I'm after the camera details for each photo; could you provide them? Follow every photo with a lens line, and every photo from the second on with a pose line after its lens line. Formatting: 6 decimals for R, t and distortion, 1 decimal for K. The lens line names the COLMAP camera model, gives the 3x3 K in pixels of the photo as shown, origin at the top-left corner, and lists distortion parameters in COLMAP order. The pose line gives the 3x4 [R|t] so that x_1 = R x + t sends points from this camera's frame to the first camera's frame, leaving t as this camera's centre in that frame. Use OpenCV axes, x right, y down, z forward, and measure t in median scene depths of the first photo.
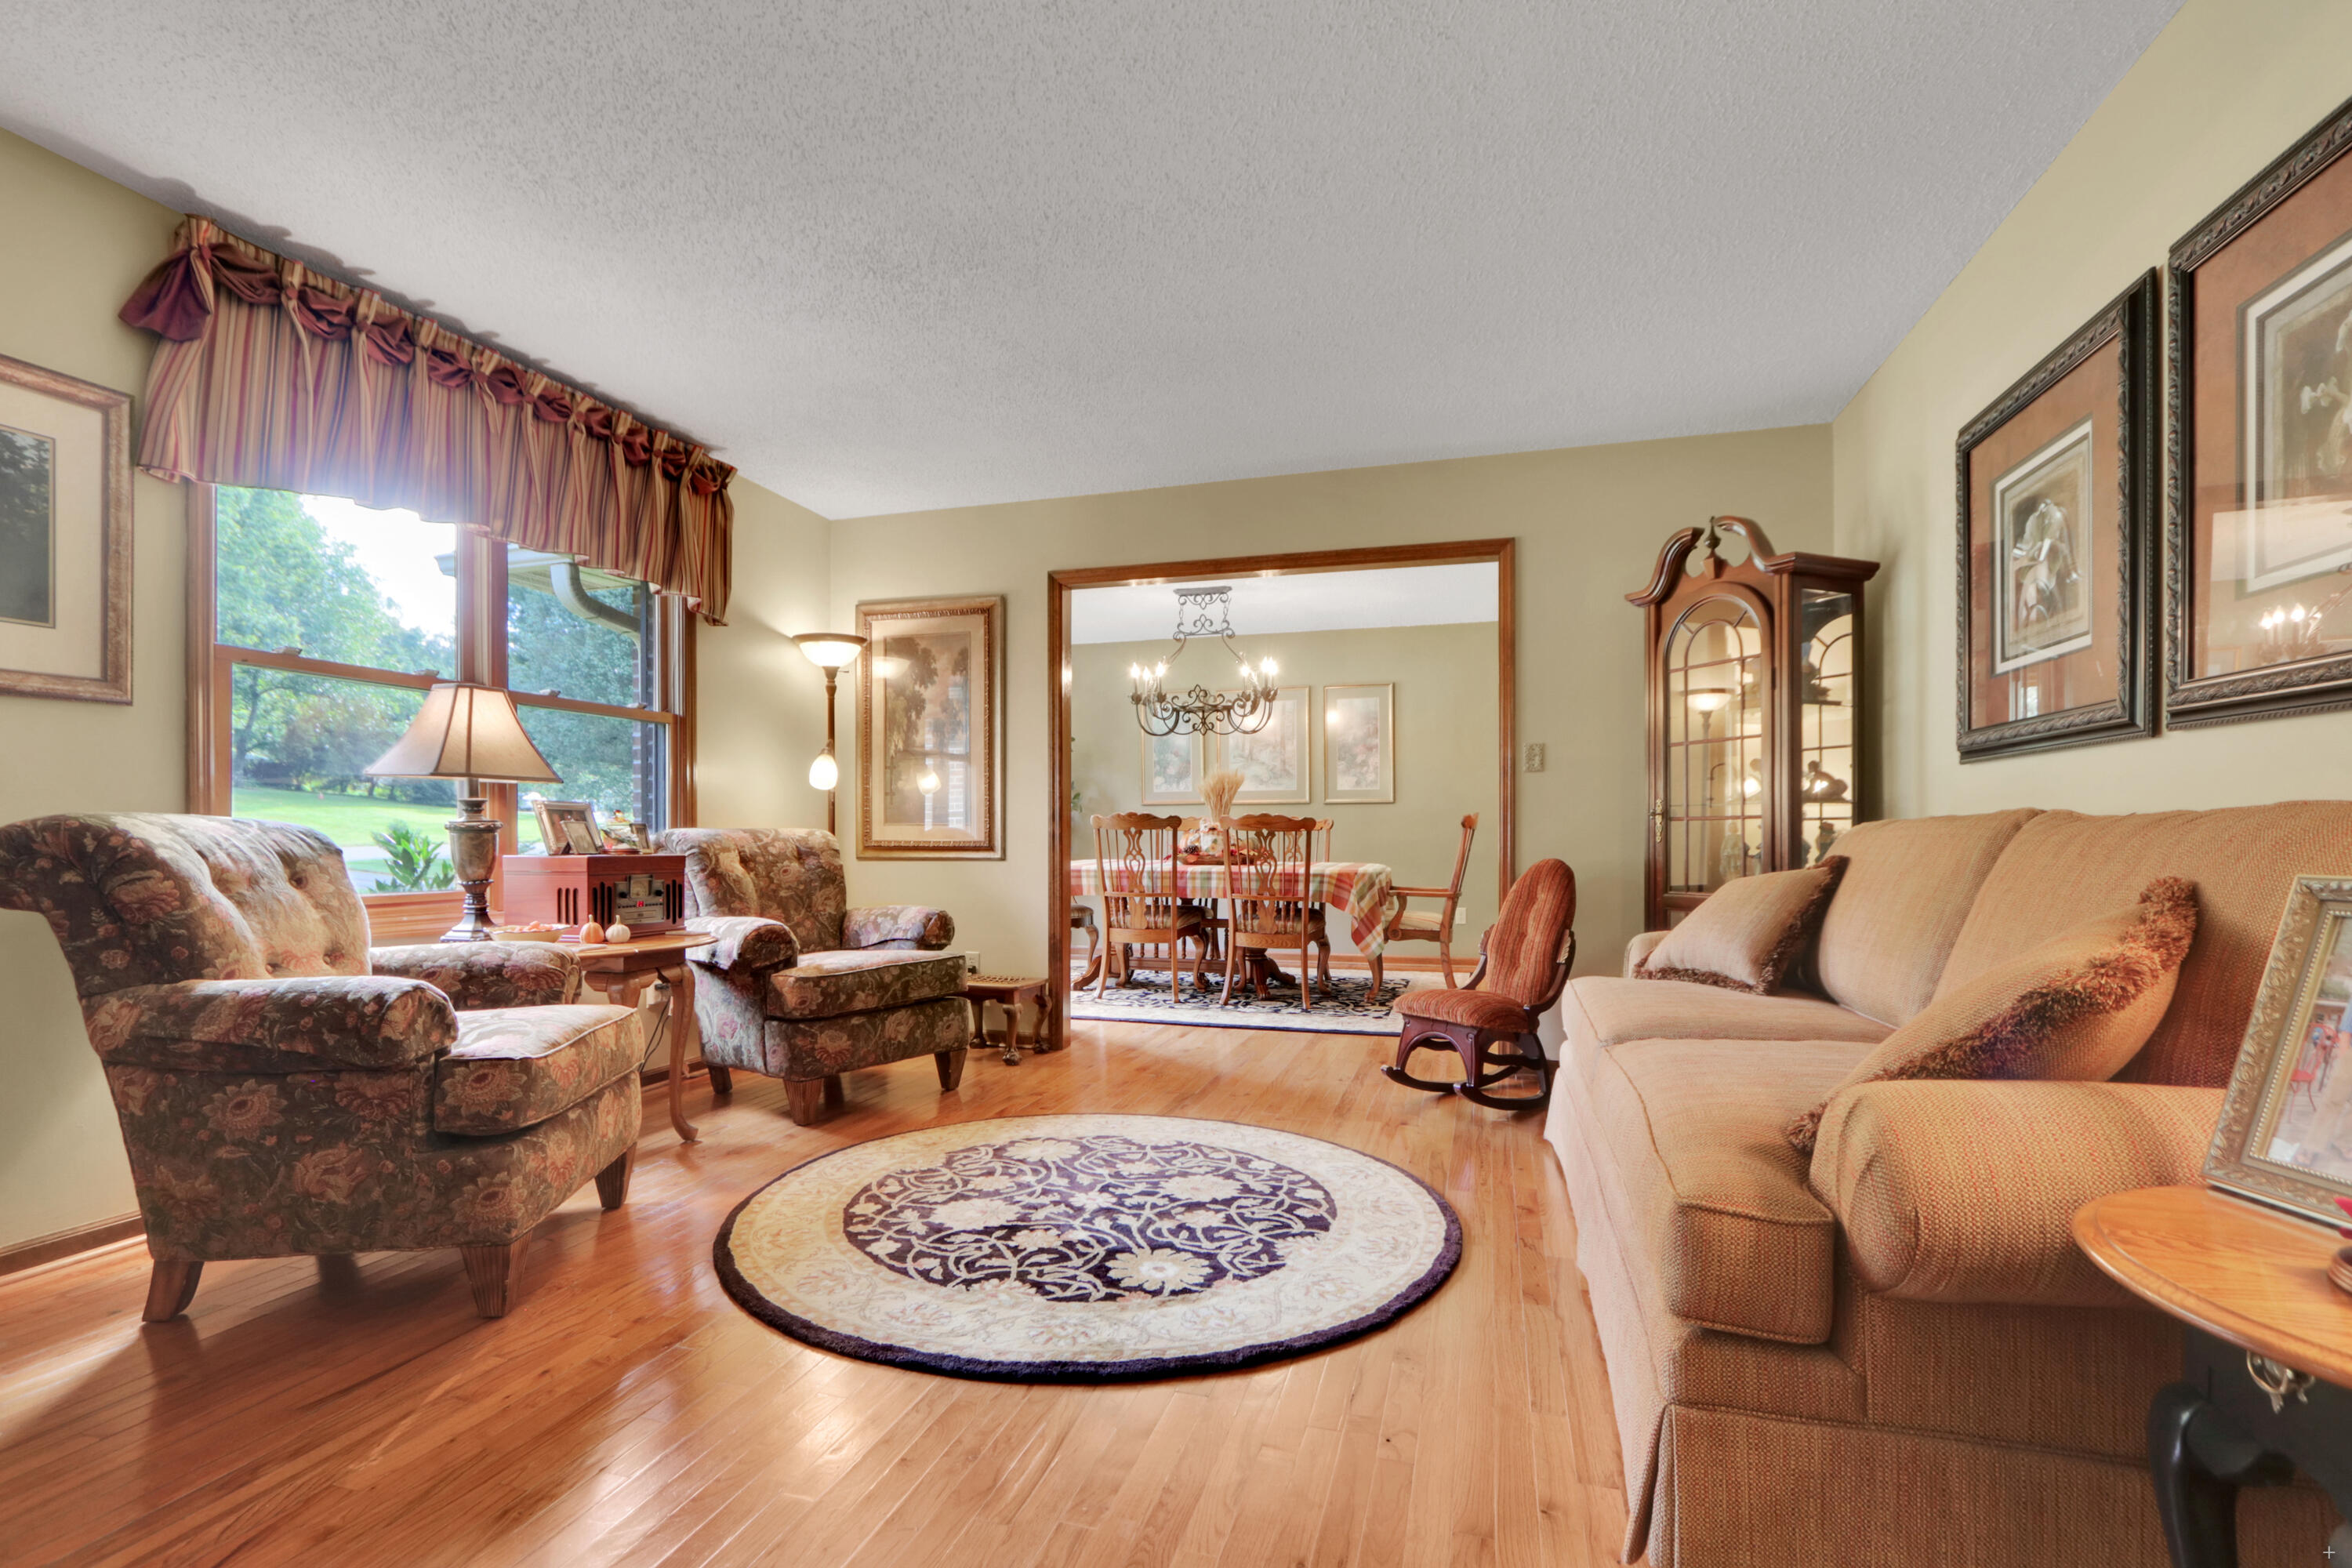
lens RADIAL K [[1107.6, 0, 1113.1], [0, 1107.6, 838.1], [0, 0, 1]] dist [-0.017507, 0.002416]
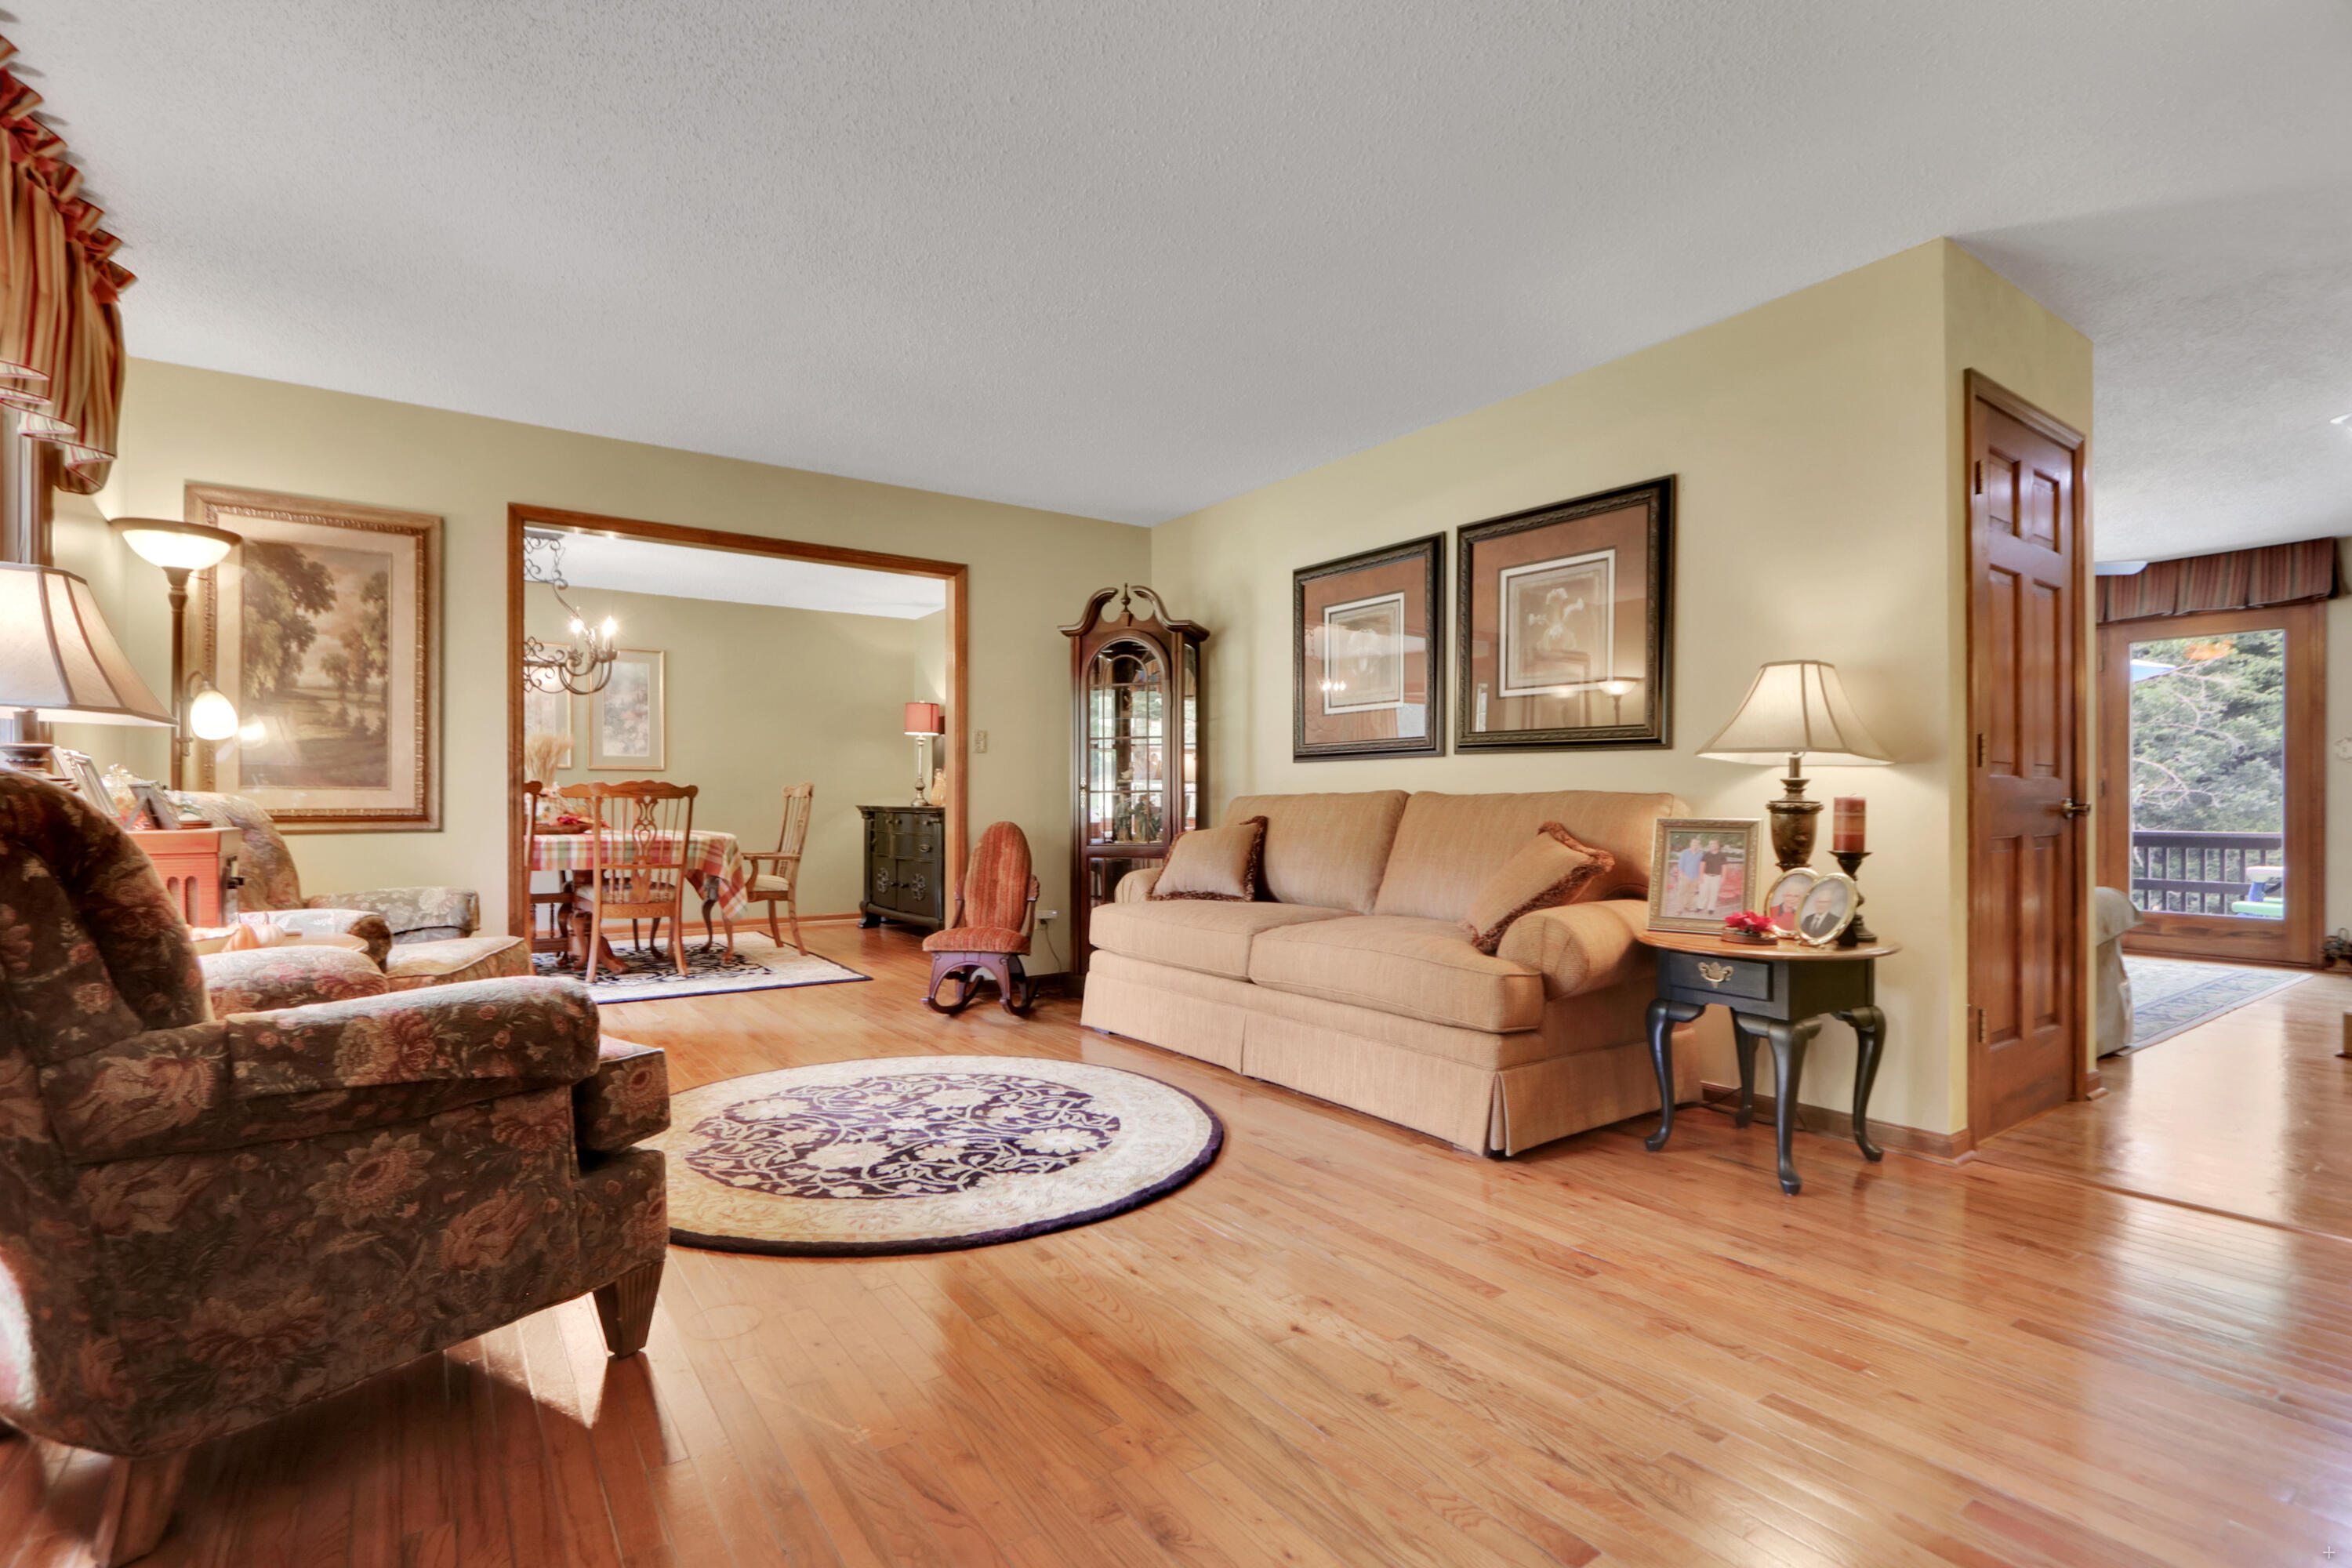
lens RADIAL K [[1107.6, 0, 1159.7], [0, 1107.6, 797.4], [0, 0, 1]] dist [-0.017507, 0.002416]
pose [[0.611746, 0.005637, 0.791034, -0.823089], [0.000559, 0.999971, -0.007558, 0.000978], [-0.791054, 0.005066, 0.611725, 0.108224]]
